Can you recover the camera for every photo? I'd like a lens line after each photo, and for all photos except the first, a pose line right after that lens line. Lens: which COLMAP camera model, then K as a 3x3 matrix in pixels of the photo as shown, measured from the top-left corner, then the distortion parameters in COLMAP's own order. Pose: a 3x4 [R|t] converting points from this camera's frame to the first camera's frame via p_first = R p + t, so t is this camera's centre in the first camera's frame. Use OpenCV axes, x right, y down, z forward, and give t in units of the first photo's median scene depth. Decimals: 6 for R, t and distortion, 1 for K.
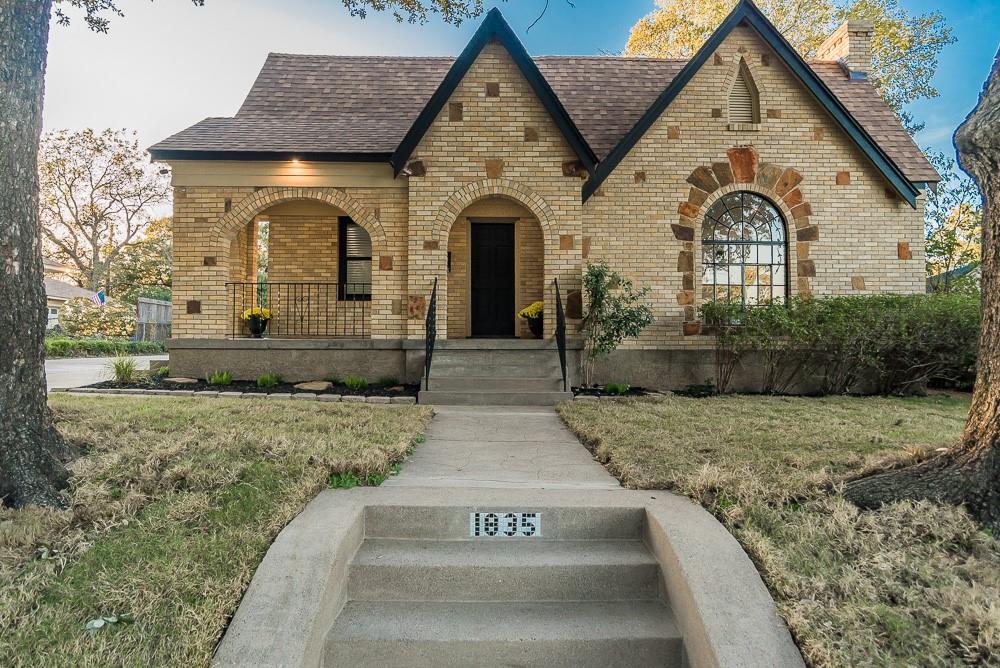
lens RADIAL K [[629.6, 0, 502.0], [0, 629.6, 333.2], [0, 0, 1]] dist [-0.035200, 0.000771]
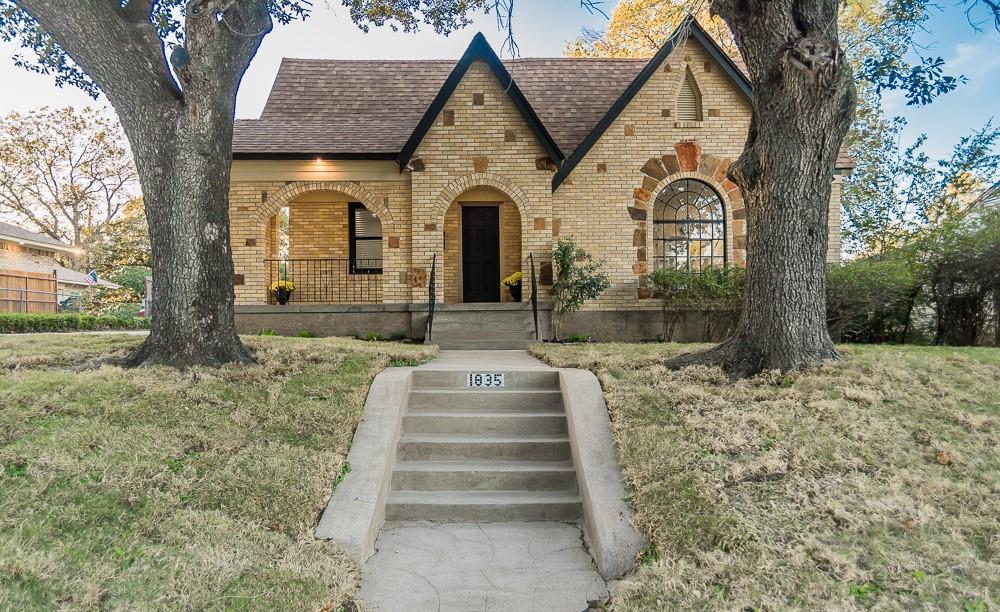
lens RADIAL K [[687.4, 0, 499.7], [0, 687.4, 336.2], [0, 0, 1]] dist [-0.028603, -0.001819]
pose [[0.999893, -0.012607, 0.007460, 0.010379], [0.012372, 0.999450, 0.030764, 0.032046], [-0.007843, -0.030668, 0.999499, -0.334945]]
